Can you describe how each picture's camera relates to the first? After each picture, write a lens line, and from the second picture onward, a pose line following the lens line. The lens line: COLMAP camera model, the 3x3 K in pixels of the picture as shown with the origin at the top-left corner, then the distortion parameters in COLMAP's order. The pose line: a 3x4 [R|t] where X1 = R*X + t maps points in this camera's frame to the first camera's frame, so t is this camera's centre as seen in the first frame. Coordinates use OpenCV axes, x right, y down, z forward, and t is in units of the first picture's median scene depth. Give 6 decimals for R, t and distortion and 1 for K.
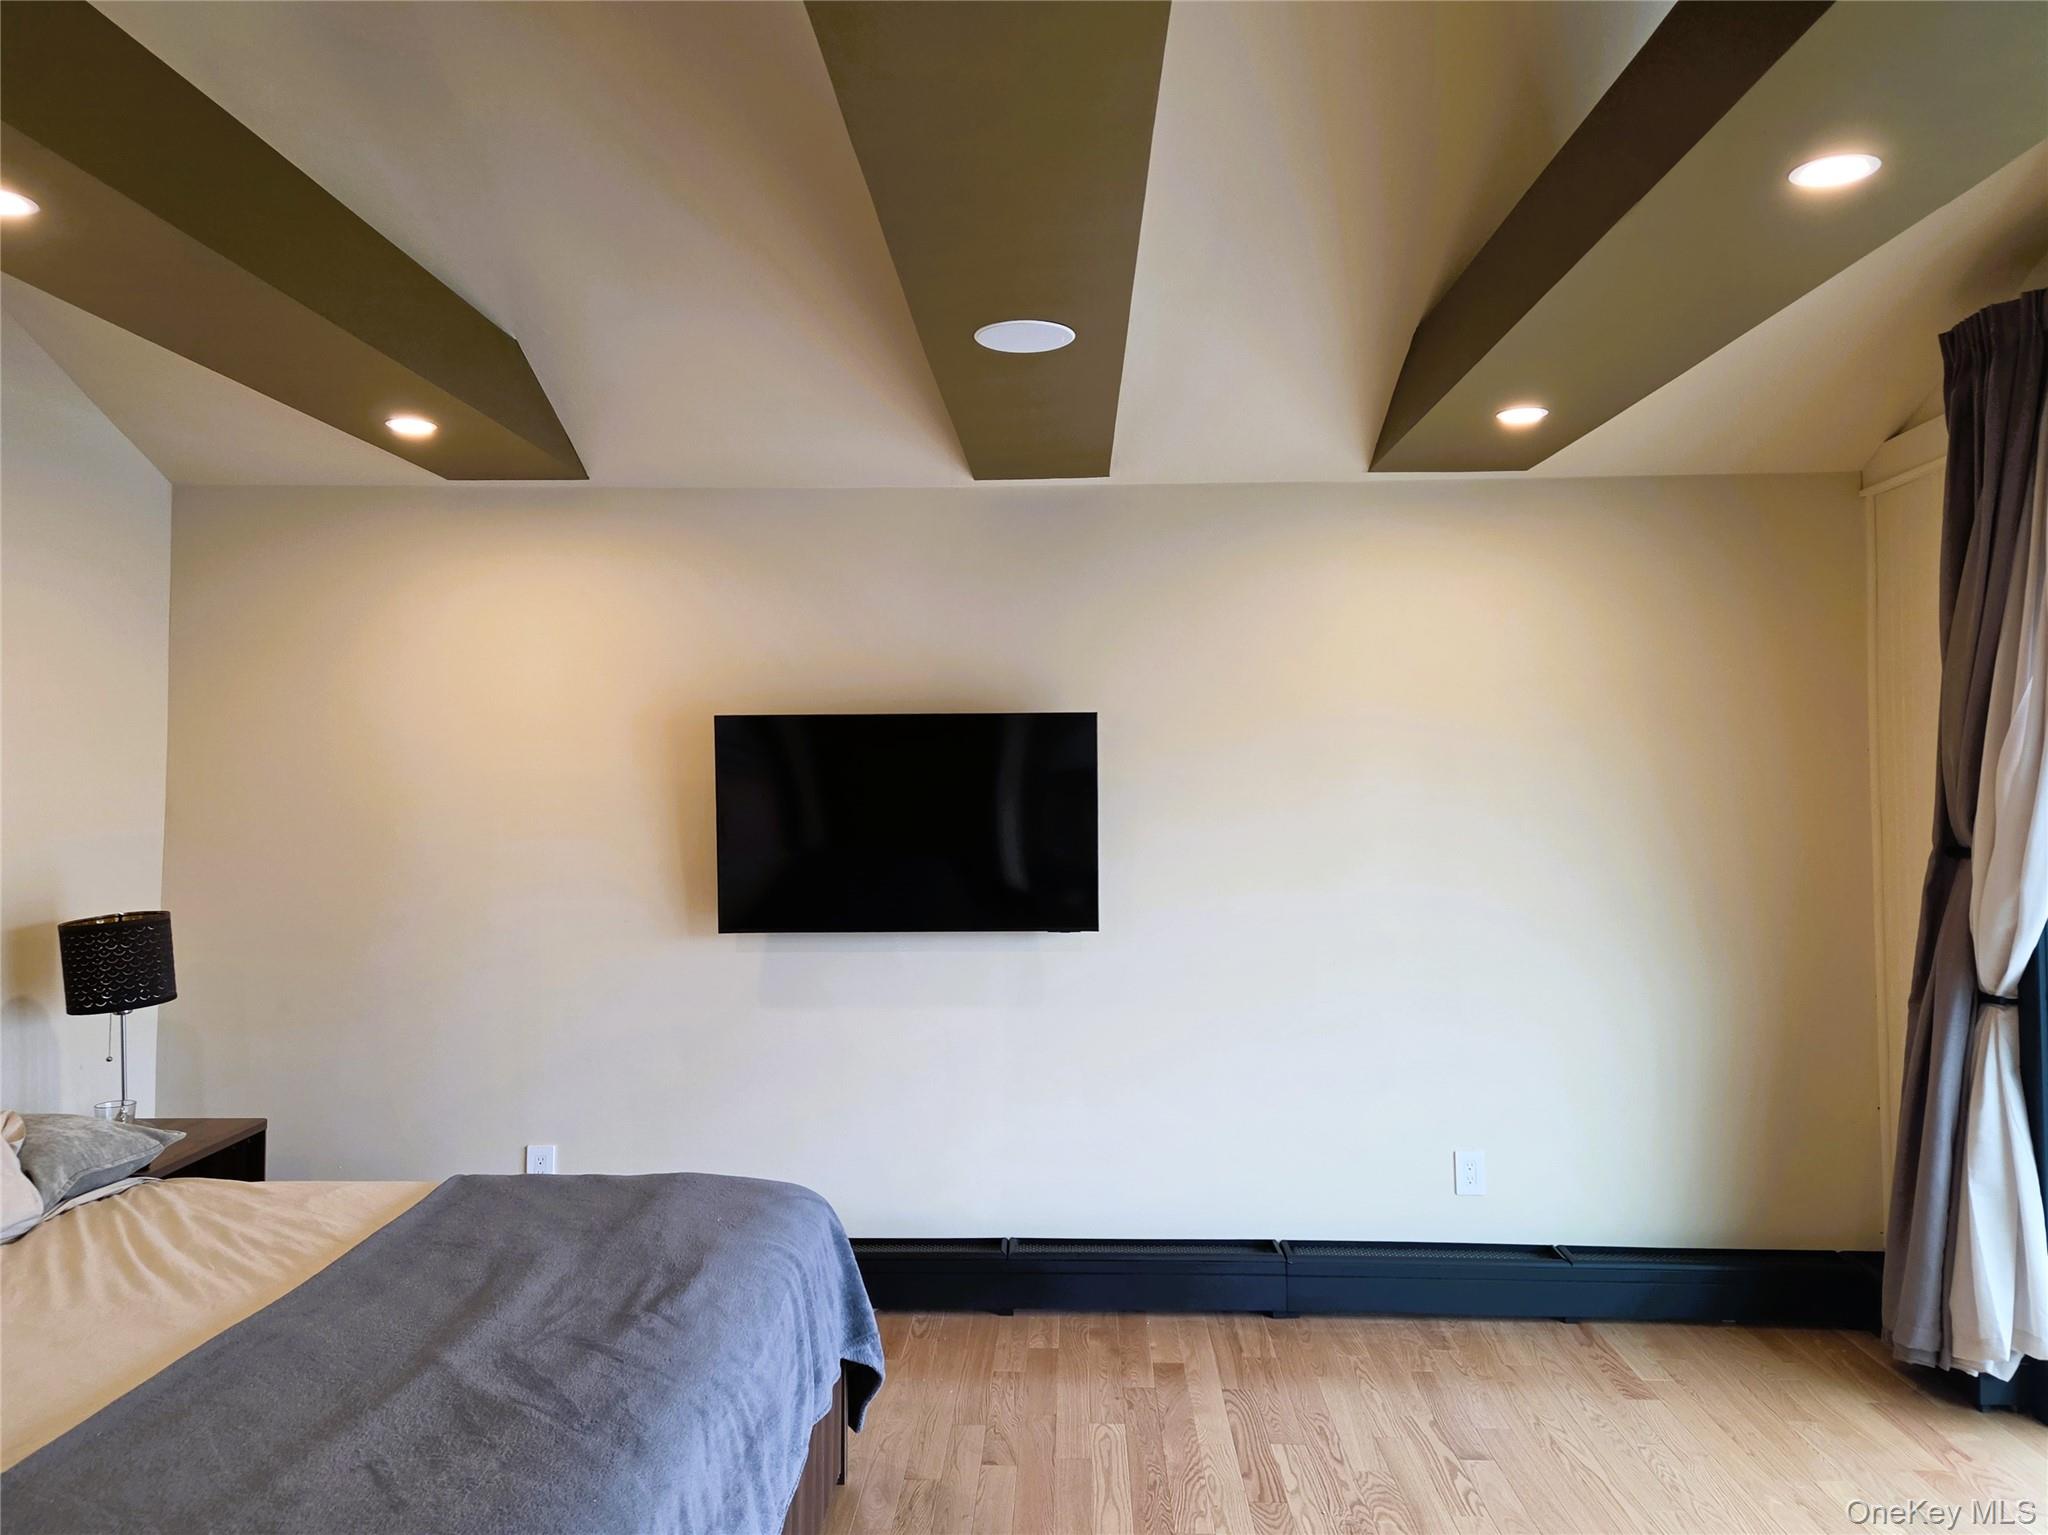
lens RADIAL K [[1583.5, 0, 1024.0], [0, 1583.5, 767.5], [0, 0, 1]] dist [0.016233, 0.000107]
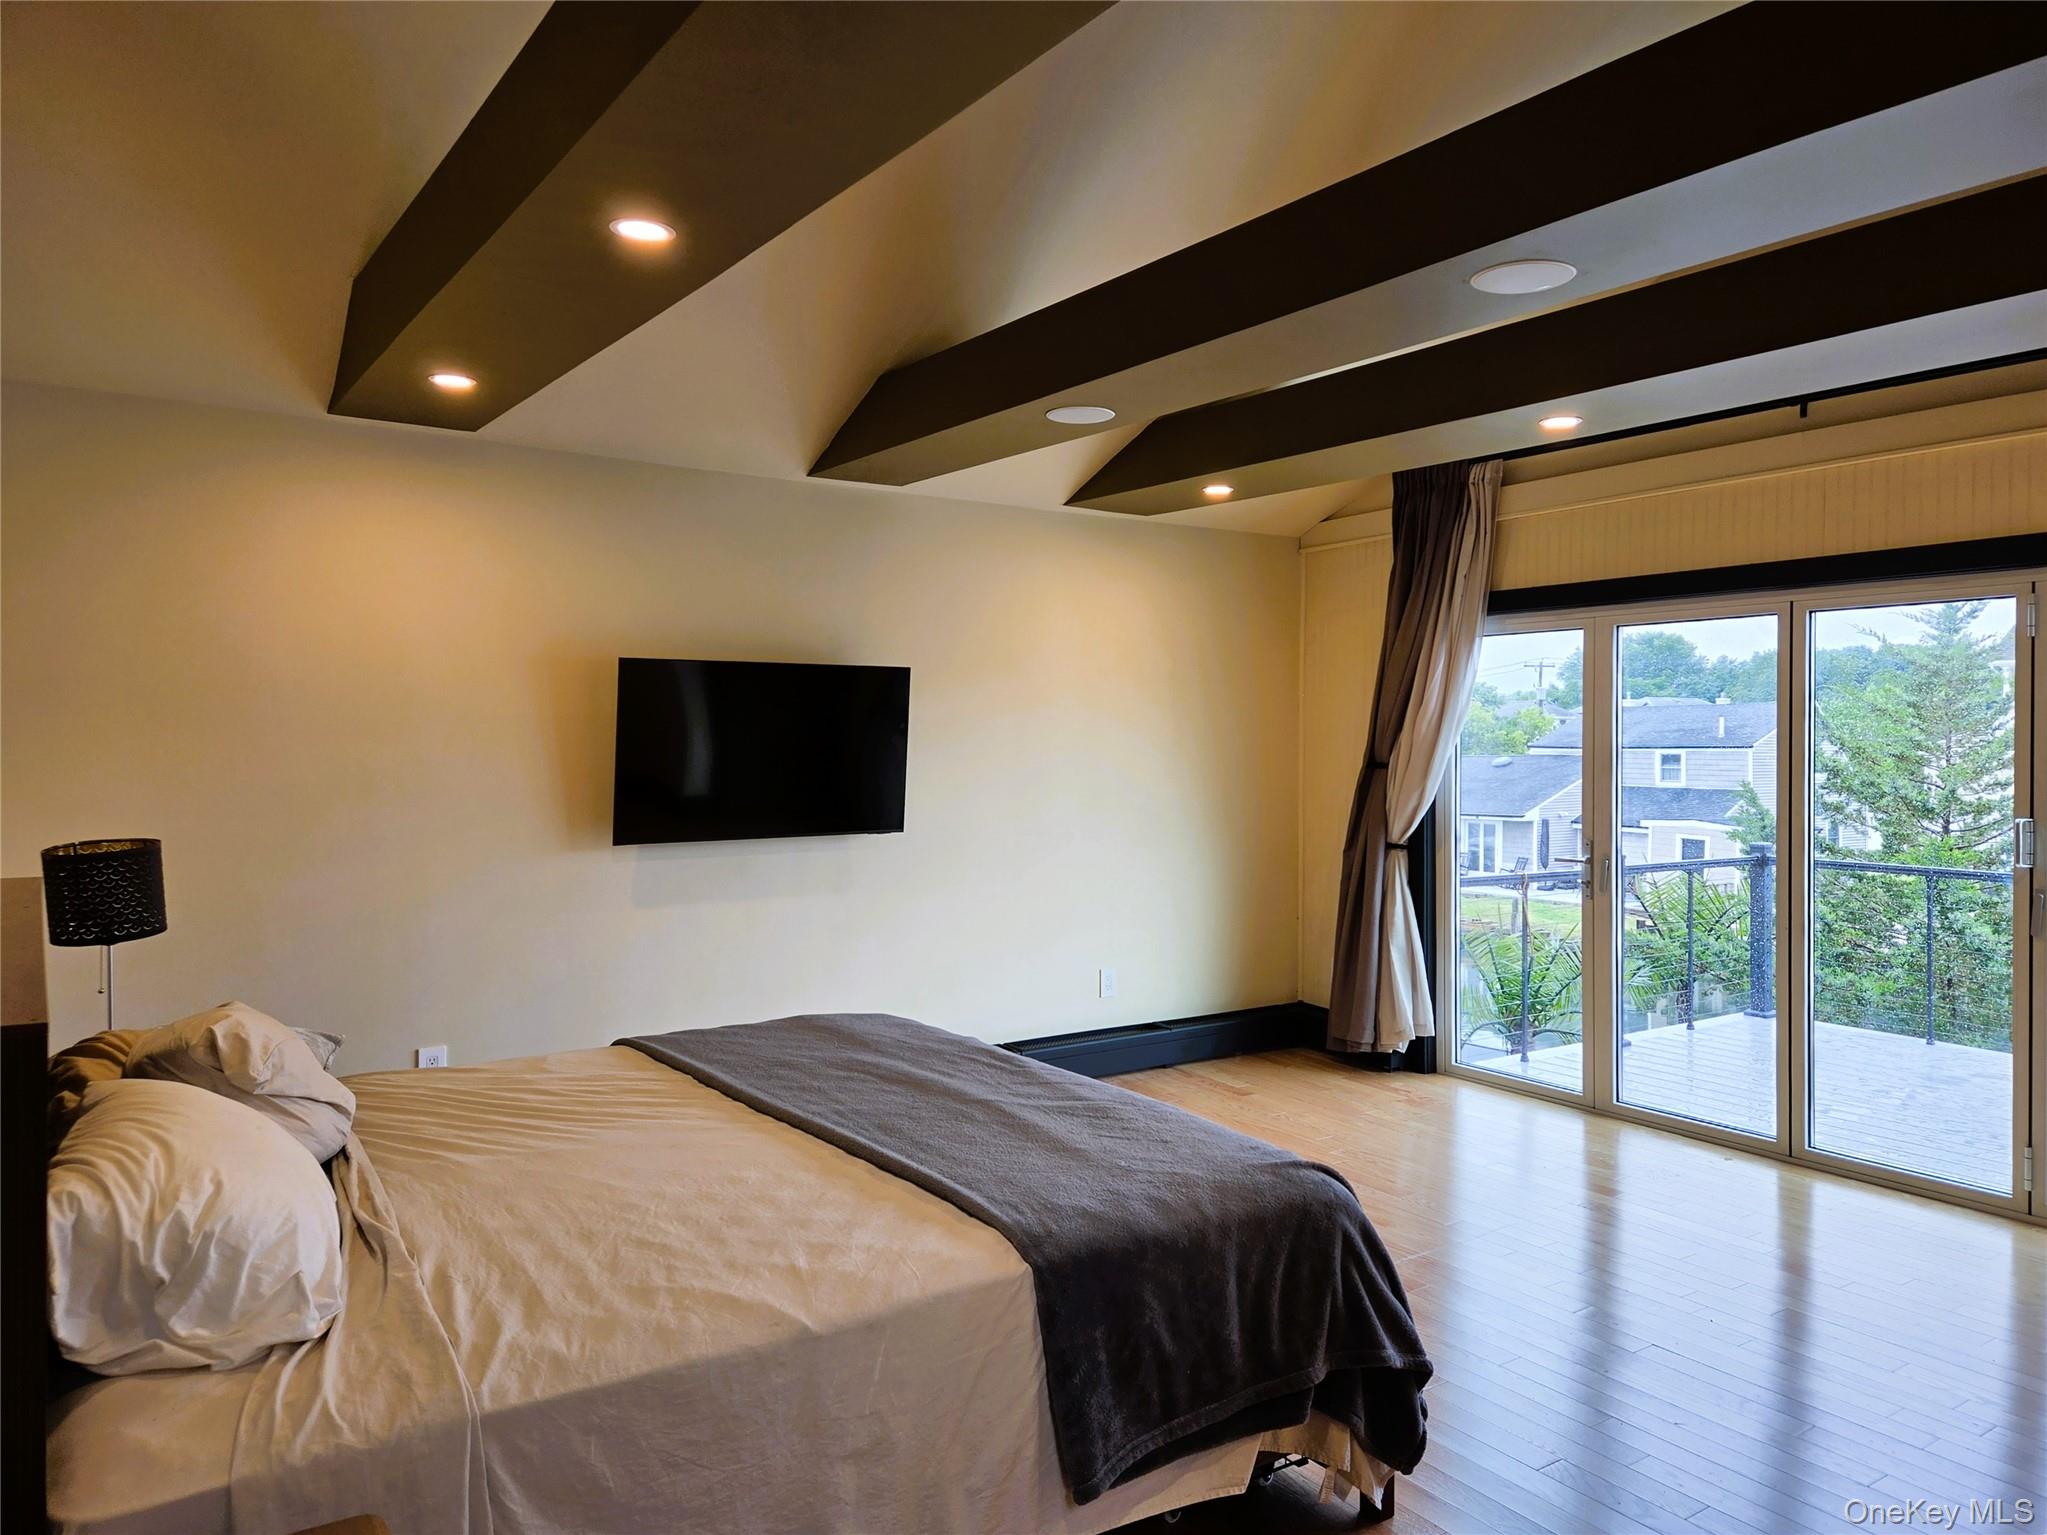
lens RADIAL K [[1462.7, 0, 1031.0], [0, 1462.7, 778.0], [0, 0, 1]] dist [0.099149, -0.089849]
pose [[0.791144, -0.011310, 0.611525, -0.720625], [-0.013296, 0.999275, 0.035682, 0.014796], [-0.611485, -0.036361, 0.790420, -0.058346]]
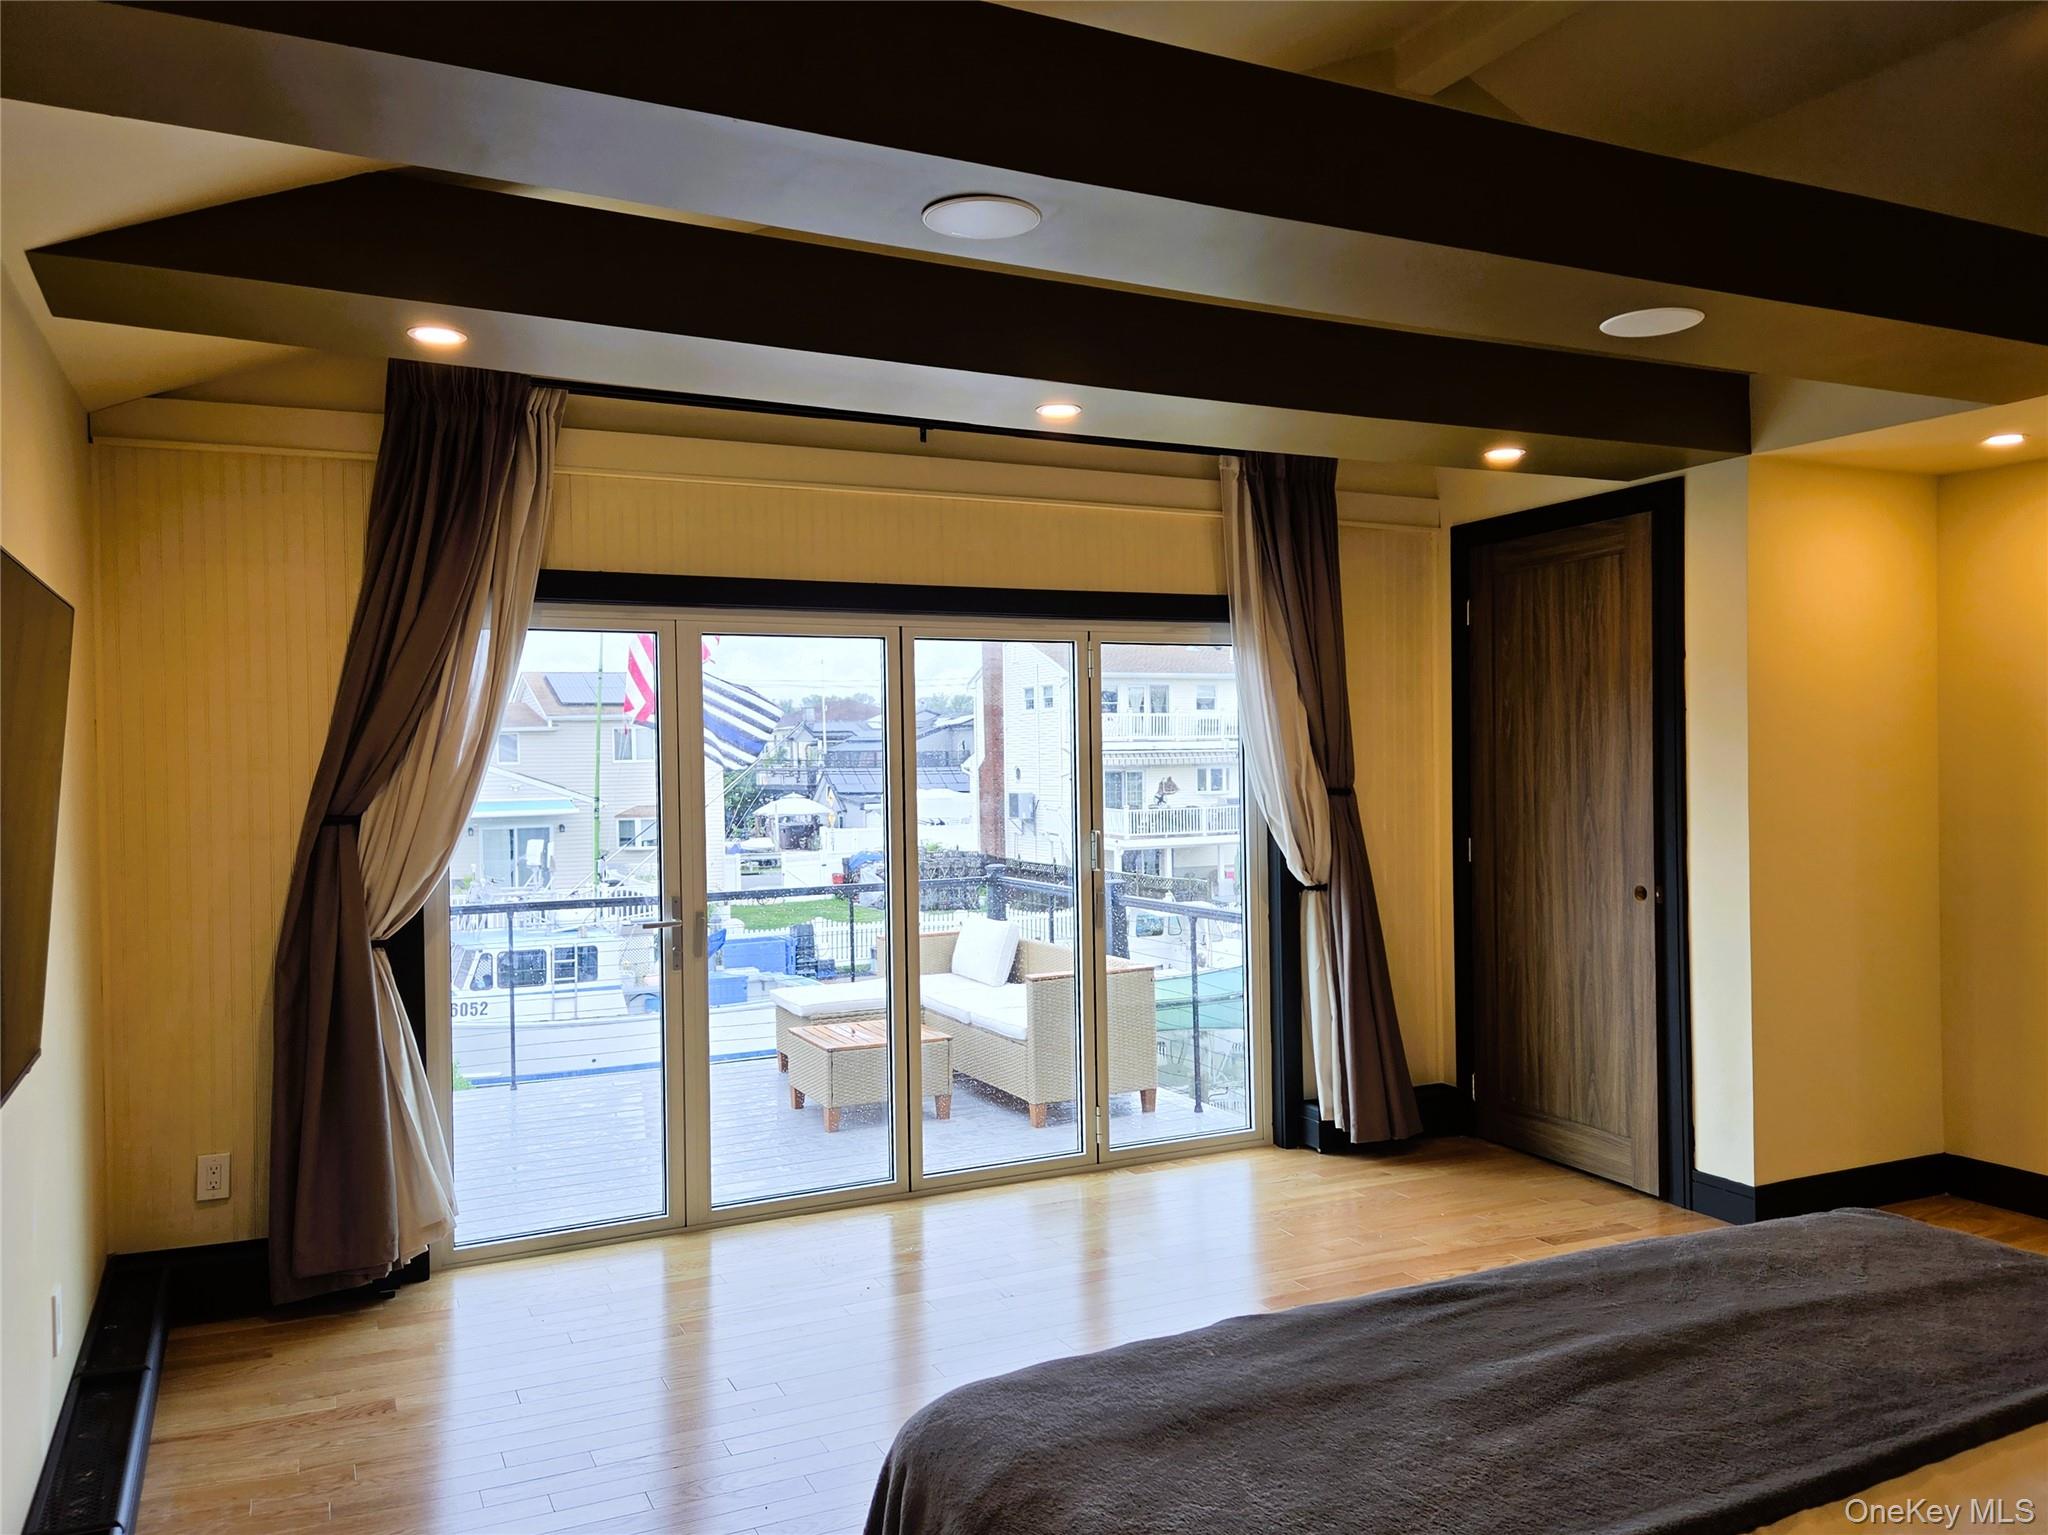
lens RADIAL K [[1583.5, 0, 1024.0], [0, 1583.5, 767.5], [0, 0, 1]] dist [0.016233, 0.000107]
pose [[-0.473879, -0.002411, 0.880587, -0.625530], [-0.003037, 0.999995, 0.001104, 0.015611], [-0.880585, -0.002152, -0.473883, 1.130443]]
